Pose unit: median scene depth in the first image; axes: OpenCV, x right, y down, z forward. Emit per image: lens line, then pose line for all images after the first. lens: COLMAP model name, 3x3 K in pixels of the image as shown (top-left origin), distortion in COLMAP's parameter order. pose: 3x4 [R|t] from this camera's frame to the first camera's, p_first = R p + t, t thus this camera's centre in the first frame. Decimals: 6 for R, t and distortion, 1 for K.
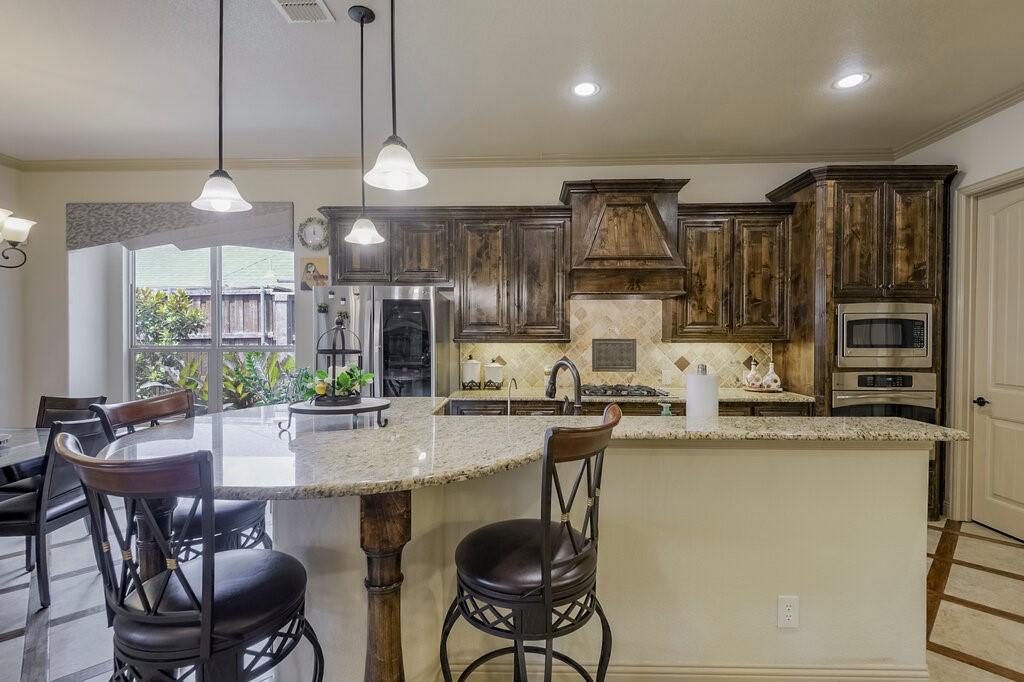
lens RADIAL K [[463.0, 0, 512.0], [0, 463.0, 341.0], [0, 0, 1]] dist [-0.000783, -0.000001]
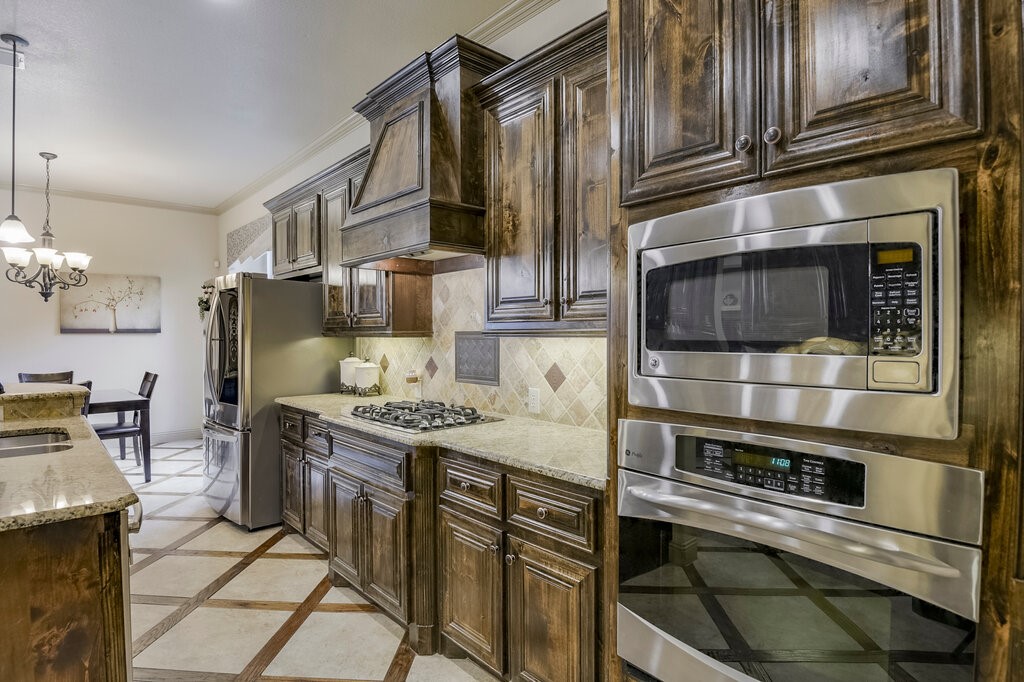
lens RADIAL K [[531.1, 0, 512.0], [0, 531.1, 341.0], [0, 0, 1]] dist [-0.022917, -0.000898]
pose [[0.694259, 0.006516, -0.719695, 0.830277], [-0.007287, 0.999971, 0.002025, 0.007063], [0.719688, 0.003839, 0.694287, 0.584369]]
